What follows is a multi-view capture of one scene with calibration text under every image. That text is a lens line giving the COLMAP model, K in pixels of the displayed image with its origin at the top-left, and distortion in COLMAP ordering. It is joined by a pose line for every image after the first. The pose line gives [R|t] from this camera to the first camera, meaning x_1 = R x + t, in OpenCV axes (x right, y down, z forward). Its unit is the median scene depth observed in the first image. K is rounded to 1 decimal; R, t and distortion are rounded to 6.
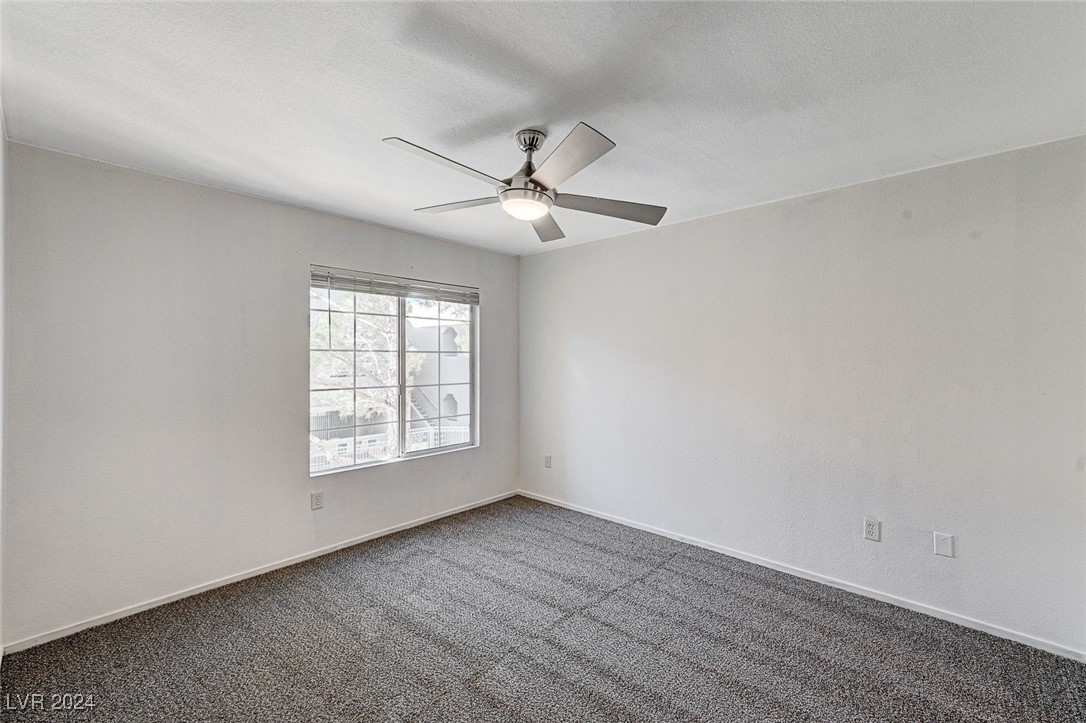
lens RADIAL K [[461.5, 0, 543.0], [0, 461.5, 361.5], [0, 0, 1]] dist [0.017681, 0.000195]
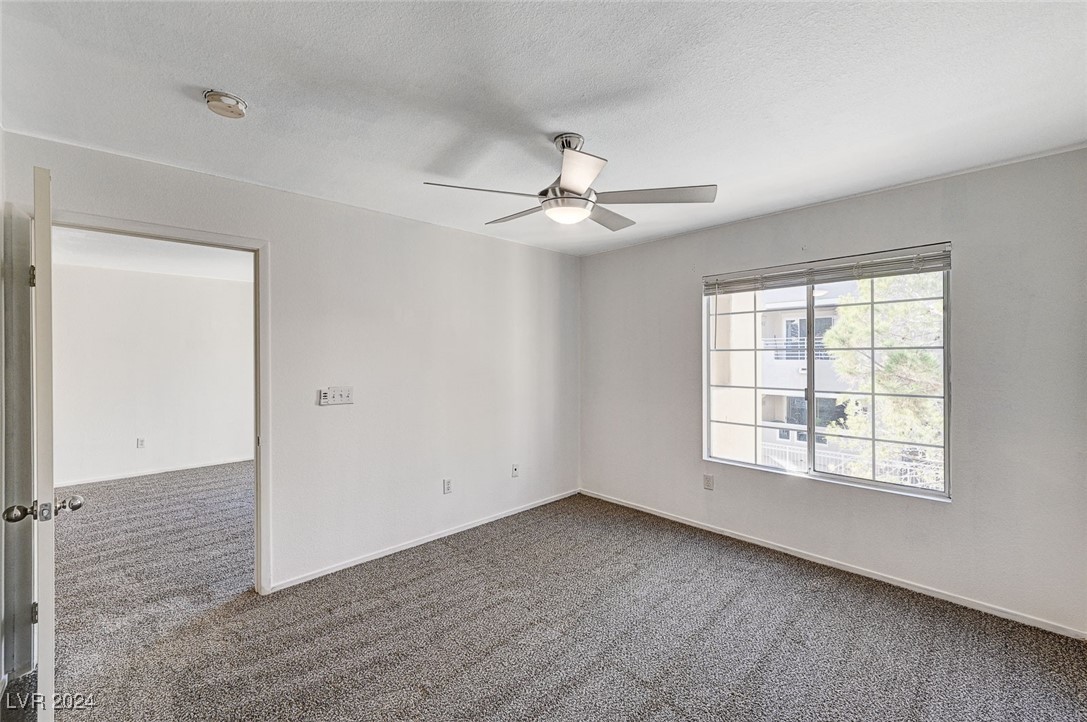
lens RADIAL K [[440.9, 0, 546.3], [0, 440.9, 358.1], [0, 0, 1]] dist [0.015016, -0.000086]
pose [[-0.059510, 0.002199, -0.998225, 0.585780], [-0.005284, 0.999983, 0.002518, -0.004838], [0.998214, 0.005424, -0.059497, 0.623755]]
